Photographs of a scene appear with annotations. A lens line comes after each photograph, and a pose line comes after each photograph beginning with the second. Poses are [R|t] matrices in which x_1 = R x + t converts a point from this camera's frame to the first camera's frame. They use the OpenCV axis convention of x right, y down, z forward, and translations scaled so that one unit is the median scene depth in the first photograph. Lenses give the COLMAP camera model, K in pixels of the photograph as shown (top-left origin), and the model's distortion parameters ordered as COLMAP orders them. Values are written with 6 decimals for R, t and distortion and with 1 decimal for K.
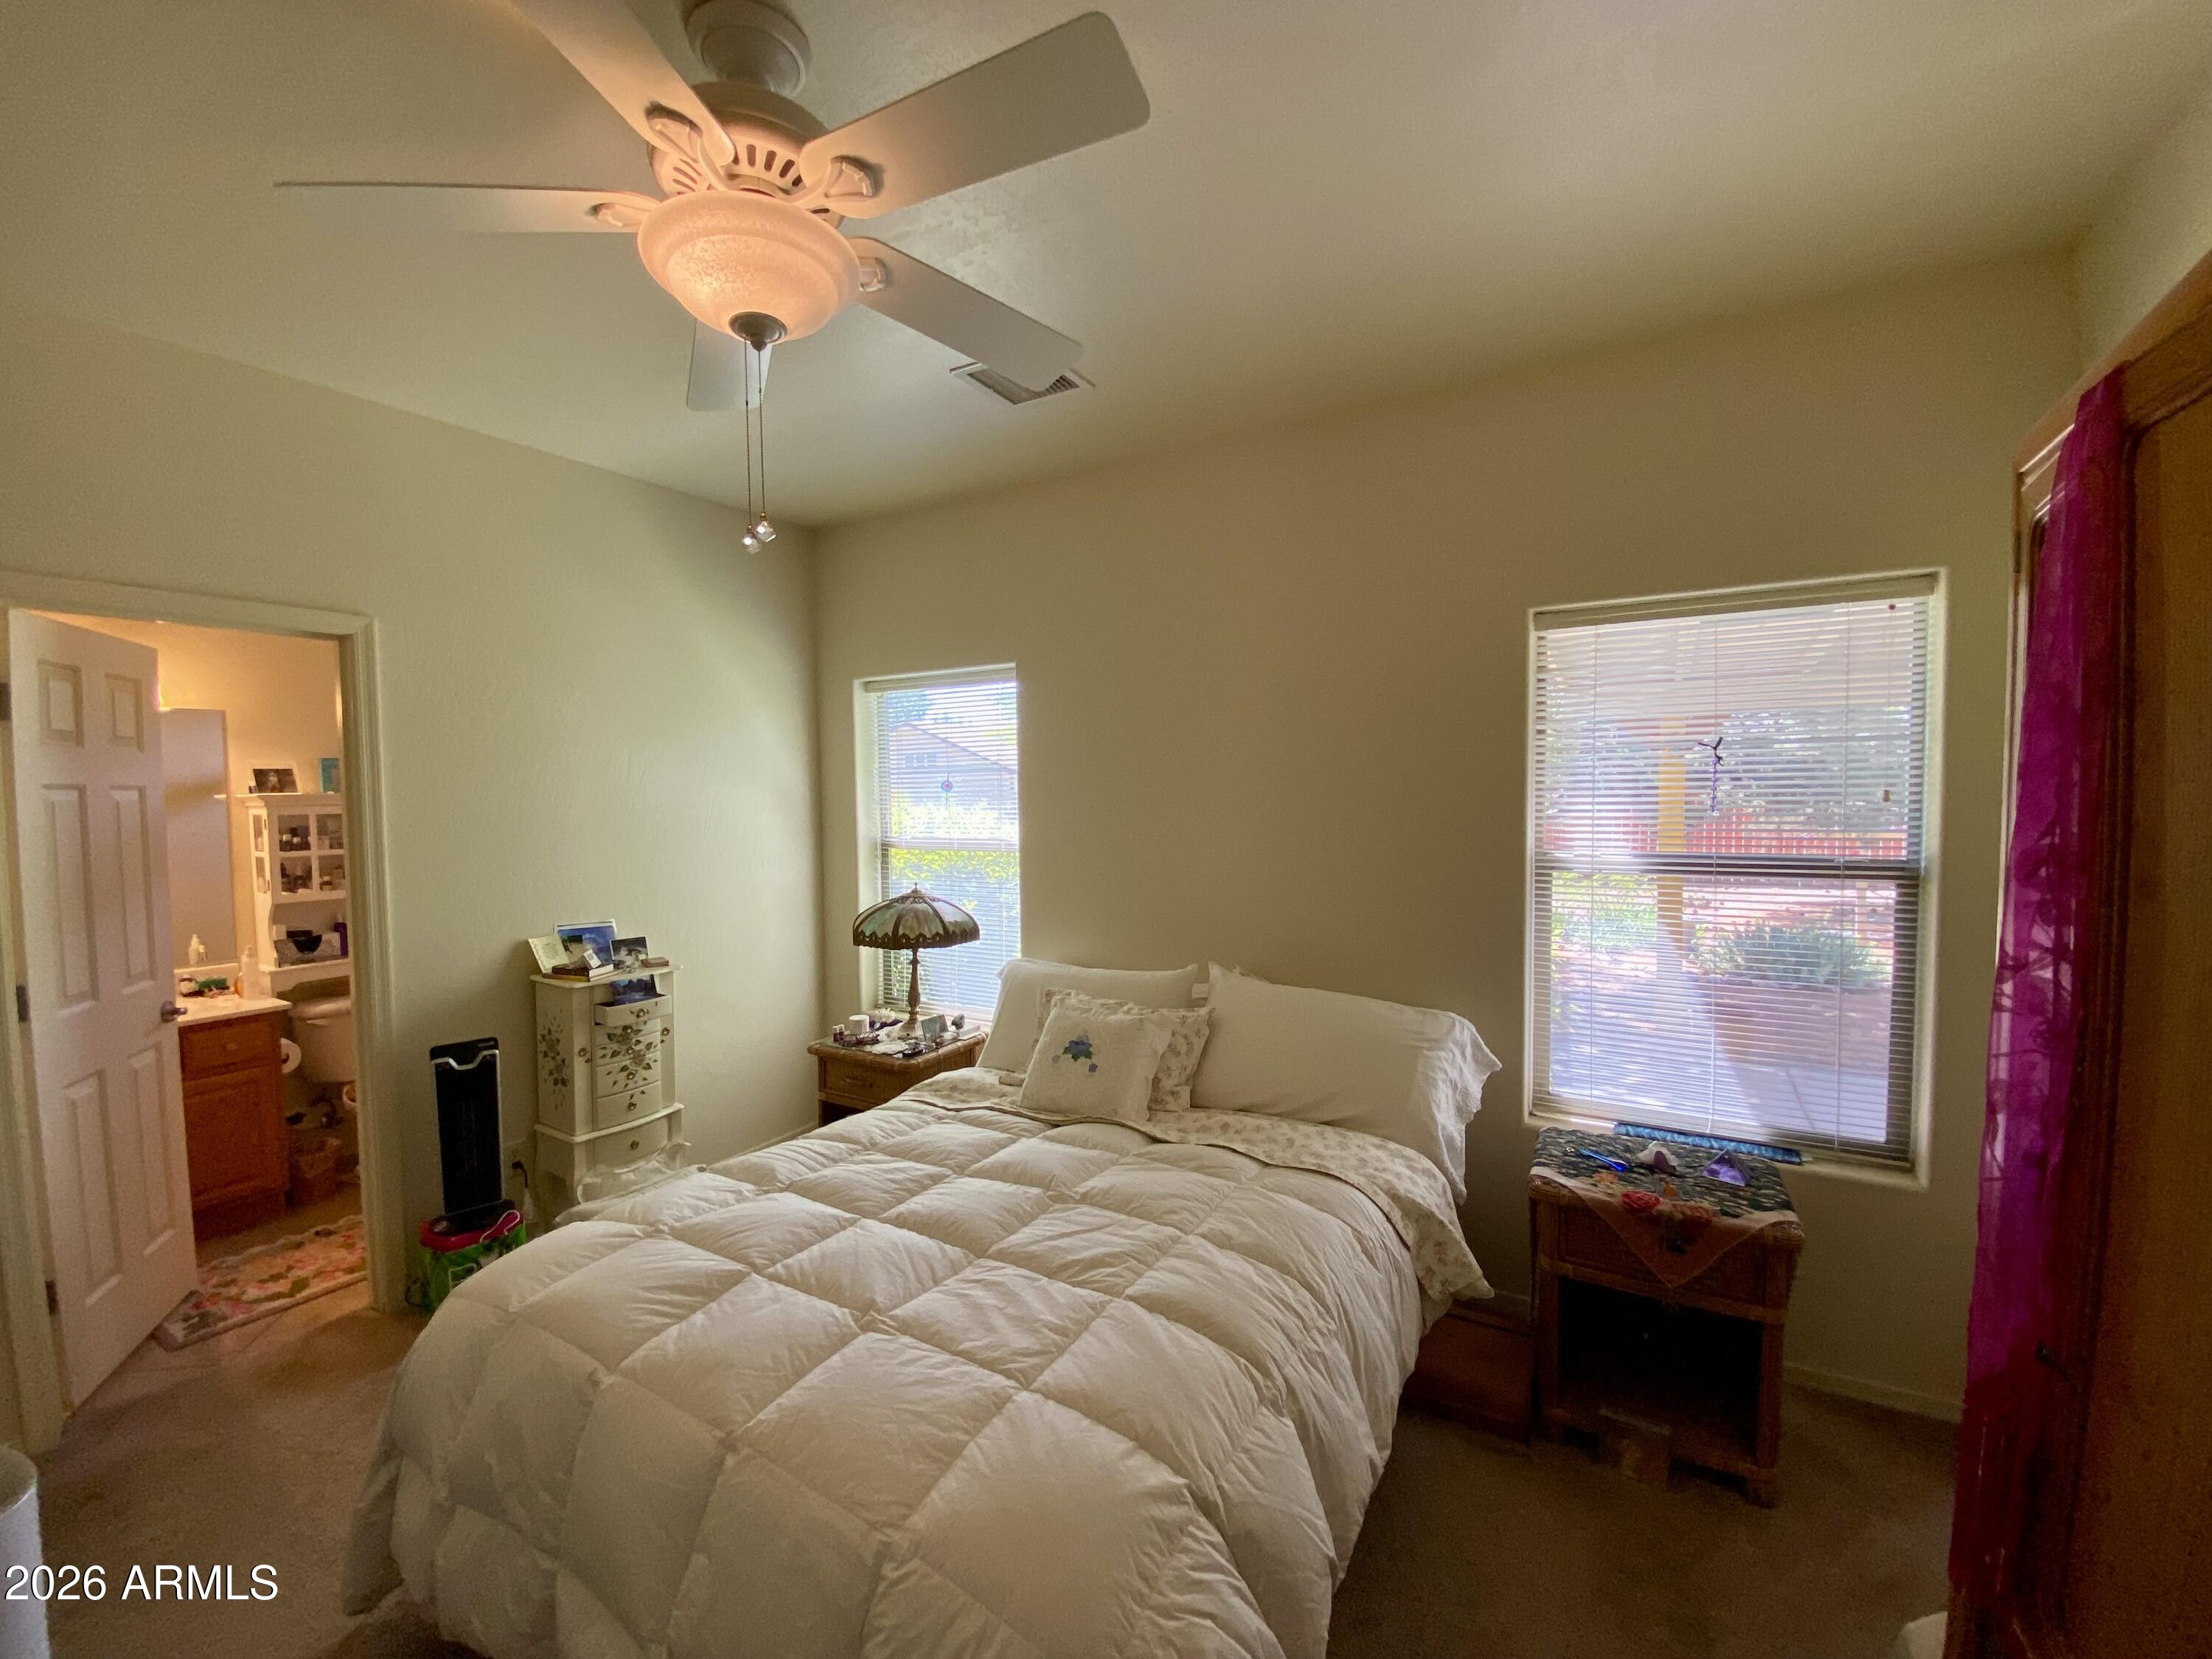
lens RADIAL K [[919.4, 0, 1097.9], [0, 919.4, 827.9], [0, 0, 1]] dist [0.014067, -0.016368]
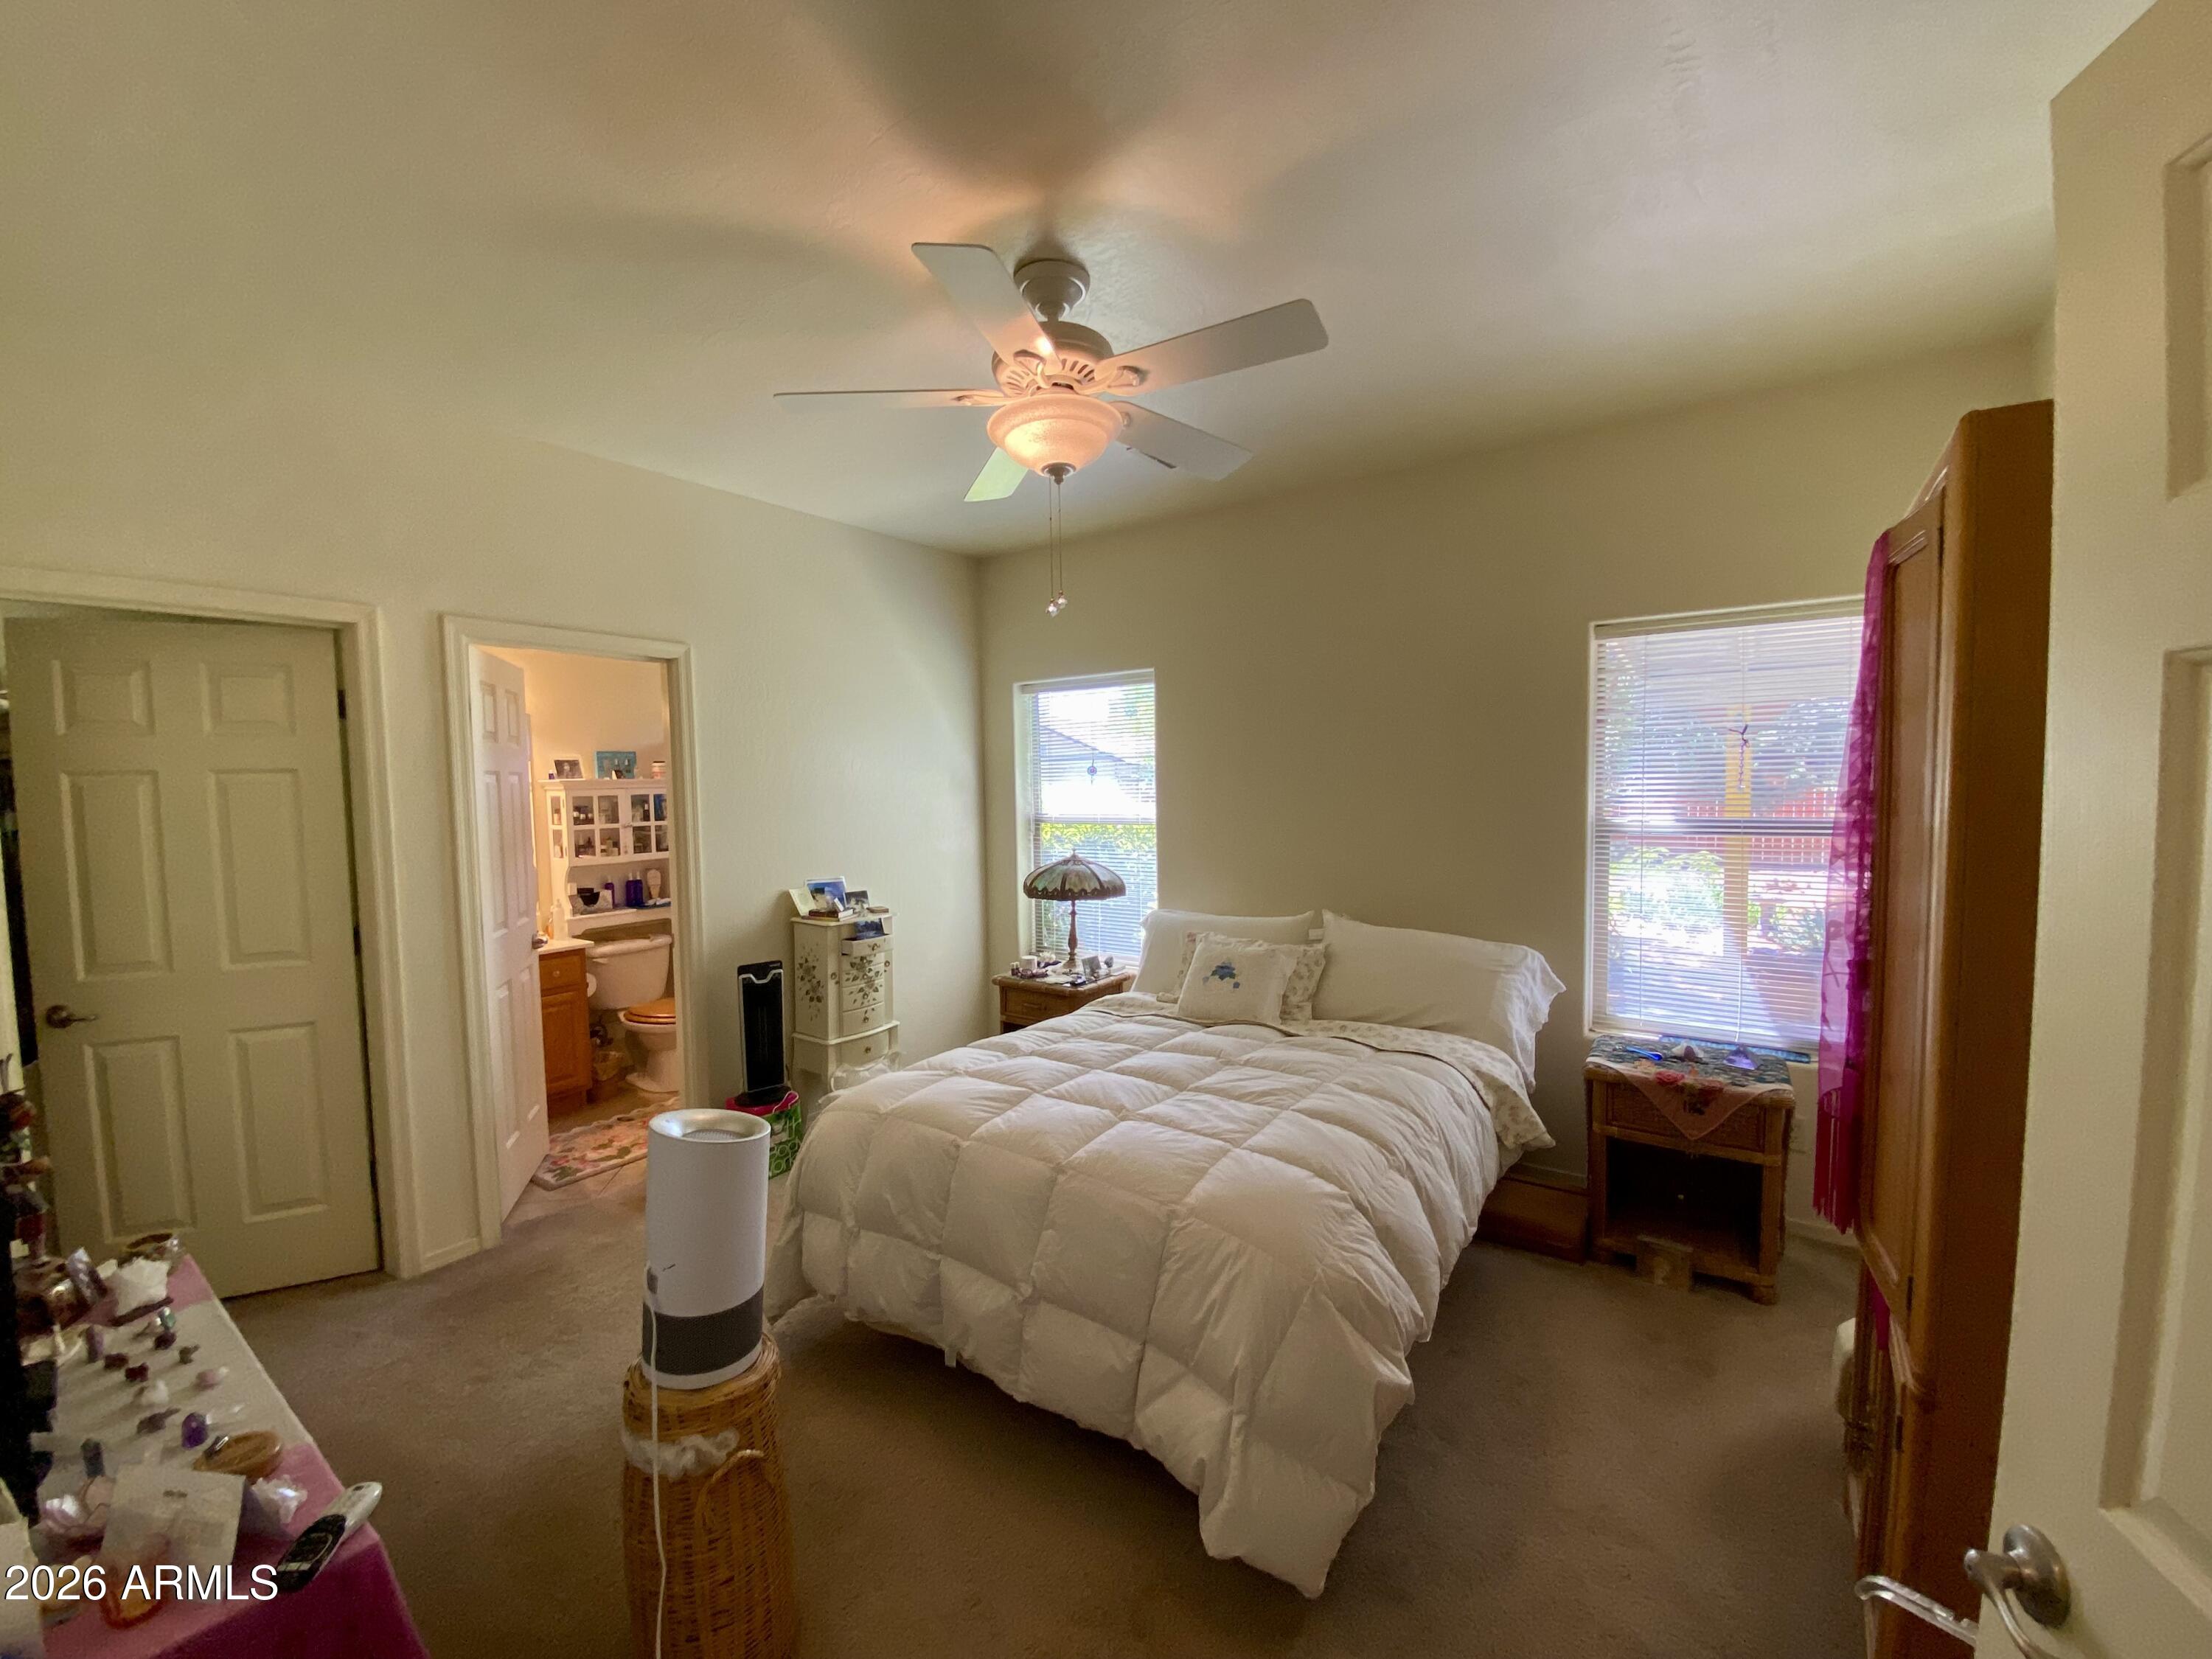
lens RADIAL K [[919.4, 0, 1093.9], [0, 919.4, 830.7], [0, 0, 1]] dist [0.014067, -0.016368]
pose [[0.997003, -0.002274, -0.077327, -0.101772], [0.003491, 0.999872, 0.015598, 0.021759], [0.077282, -0.015821, 0.996884, -0.290447]]
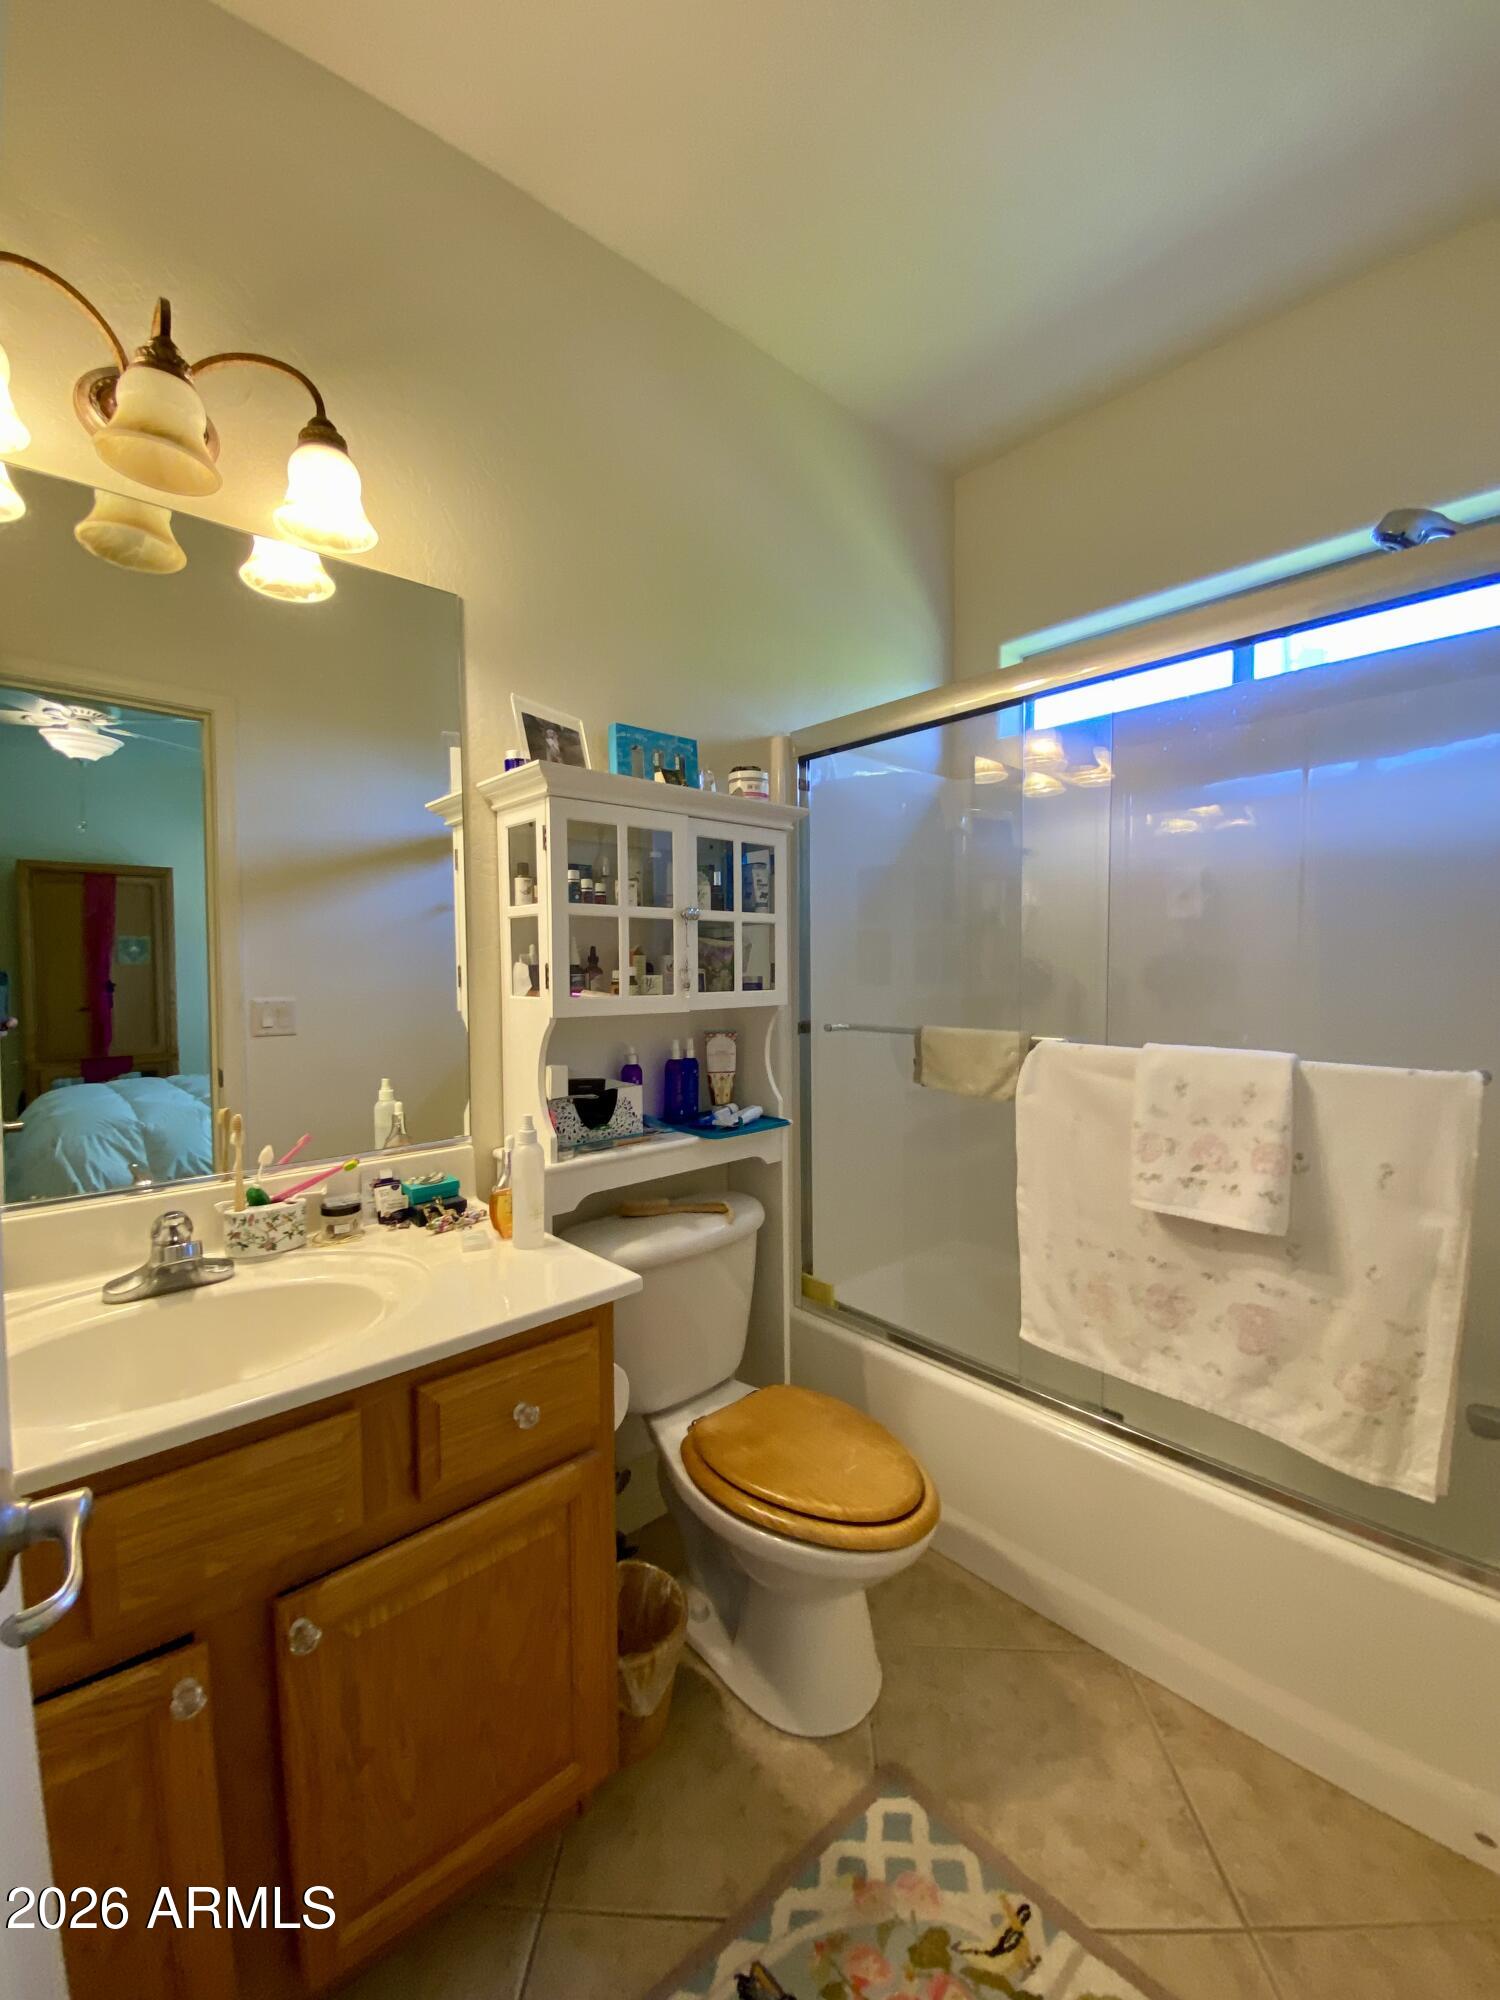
lens RADIAL K [[831.3, 0, 747.2], [0, 831.3, 997.9], [0, 0, 1]] dist [0.014067, -0.016368]
pose [[0.961950, 0.011584, -0.272981, -0.945253], [-0.012711, 0.999916, -0.002359, 0.098361], [0.272931, 0.005739, 0.962017, 0.864747]]
